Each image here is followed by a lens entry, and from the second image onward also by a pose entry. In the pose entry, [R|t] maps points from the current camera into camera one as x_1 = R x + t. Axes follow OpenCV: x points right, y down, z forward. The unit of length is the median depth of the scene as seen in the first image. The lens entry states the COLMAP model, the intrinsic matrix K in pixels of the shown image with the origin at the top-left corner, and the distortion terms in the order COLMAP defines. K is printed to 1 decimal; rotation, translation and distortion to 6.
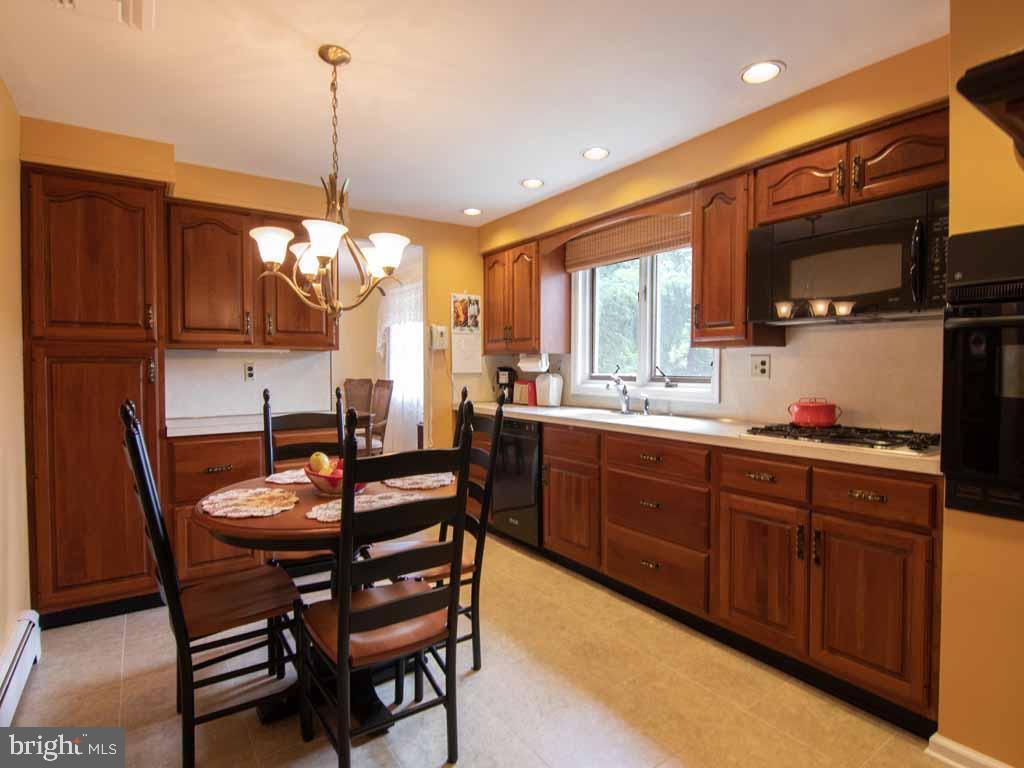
lens RADIAL K [[548.7, 0, 512.0], [0, 548.7, 384.0], [0, 0, 1]] dist [0.002156, -0.012588]
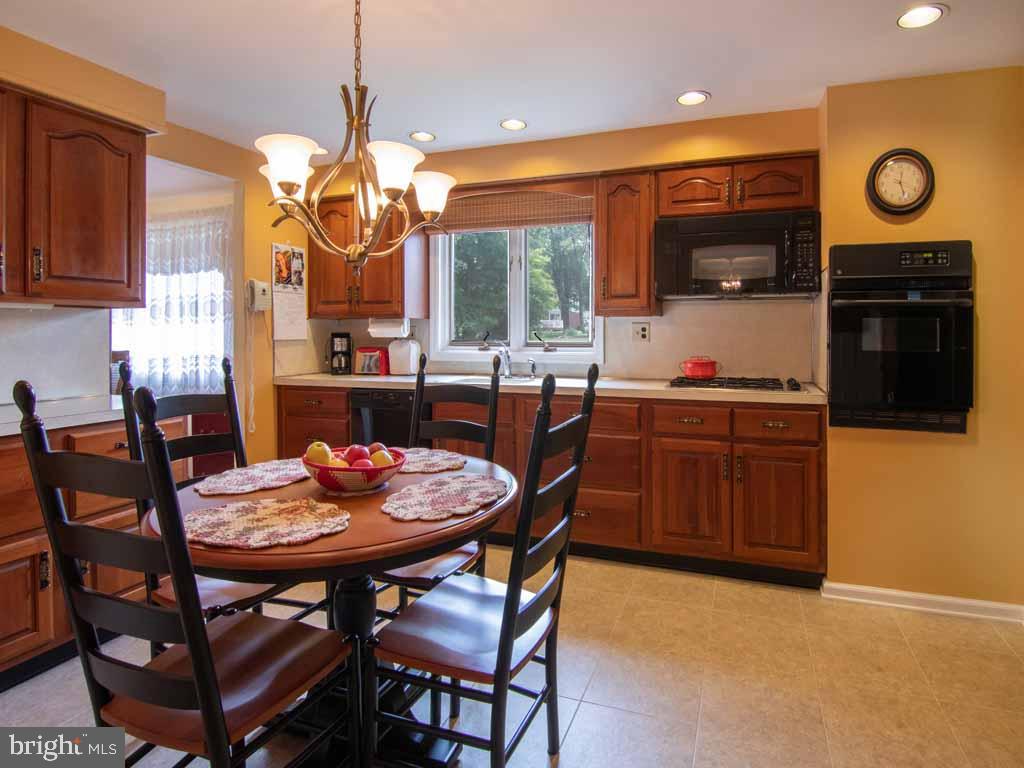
lens RADIAL K [[564.9, 0, 513.5], [0, 564.9, 340.0], [0, 0, 1]] dist [-0.001424, -0.000425]
pose [[0.794639, -0.003192, 0.607074, -0.529401], [0.017668, 0.999684, -0.017871, 0.002255], [-0.606825, 0.024927, 0.794445, 0.184359]]
